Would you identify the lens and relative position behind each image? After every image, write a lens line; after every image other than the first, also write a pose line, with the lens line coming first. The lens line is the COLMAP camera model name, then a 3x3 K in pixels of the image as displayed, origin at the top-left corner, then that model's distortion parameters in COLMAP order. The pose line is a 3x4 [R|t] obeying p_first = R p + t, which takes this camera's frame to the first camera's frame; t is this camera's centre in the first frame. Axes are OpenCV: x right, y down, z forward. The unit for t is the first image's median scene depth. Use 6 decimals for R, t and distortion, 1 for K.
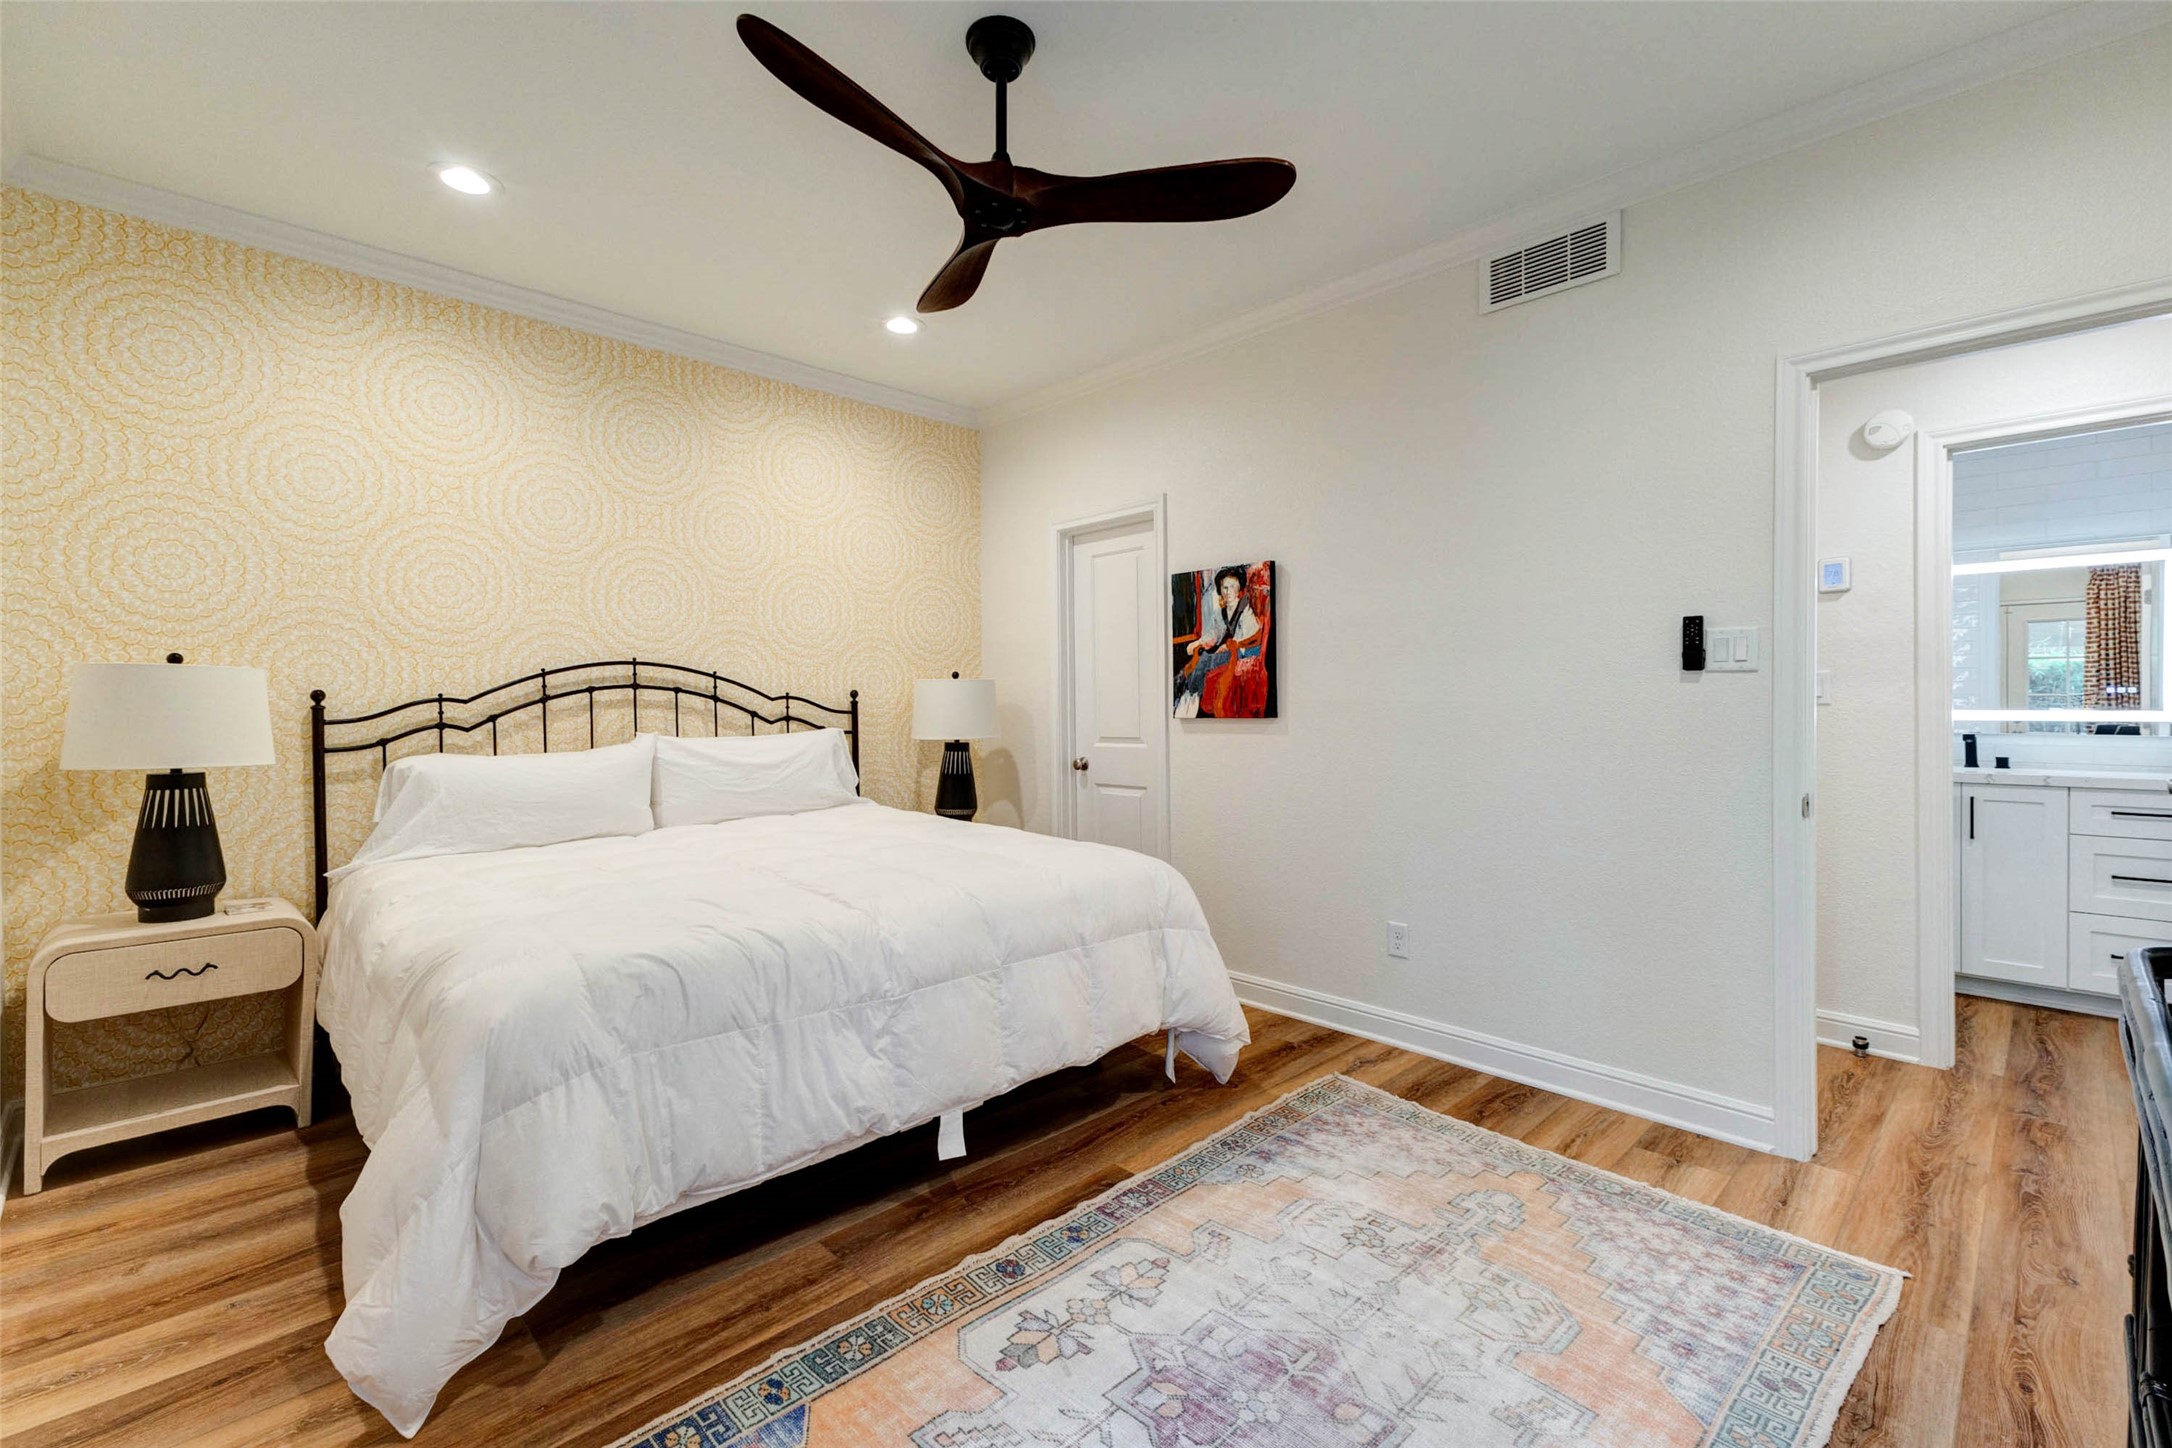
lens RADIAL K [[945.9, 0, 1126.2], [0, 945.9, 722.5], [0, 0, 1]] dist [0.006777, 0.000282]
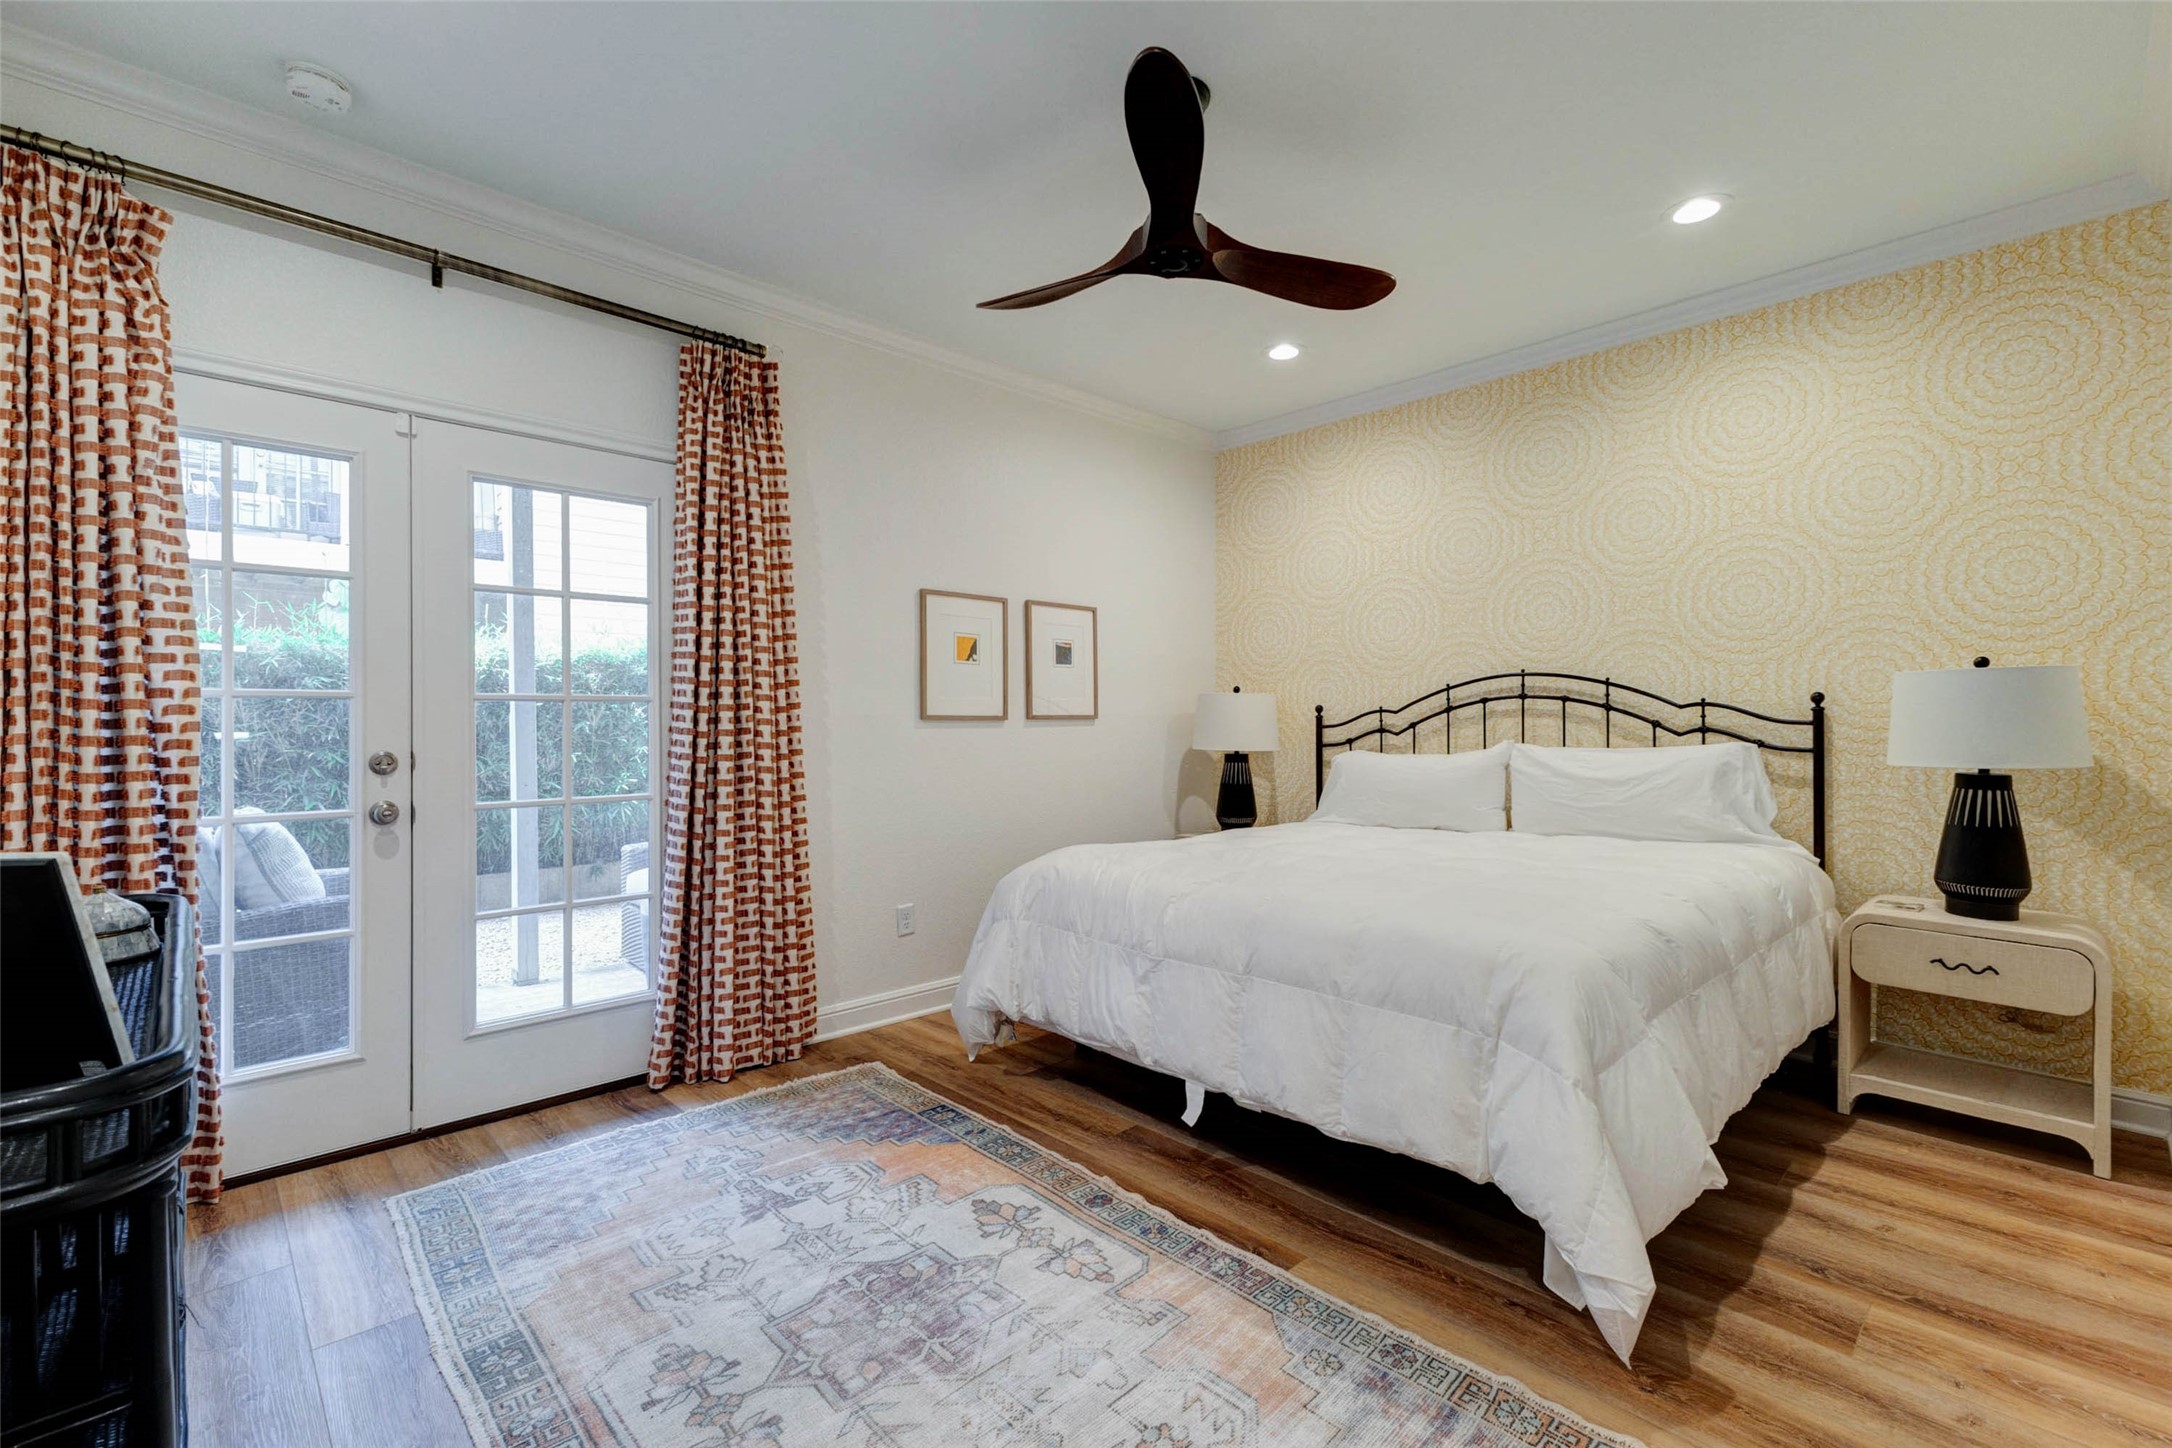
lens RADIAL K [[949.0, 0, 1080.0], [0, 949.0, 728.9], [0, 0, 1]] dist [-0.007979, -0.000496]
pose [[-0.046085, 0.015497, -0.998817, 0.689997], [-0.011572, 0.999804, 0.016047, -0.016358], [0.998870, 0.012298, -0.045897, 0.681282]]
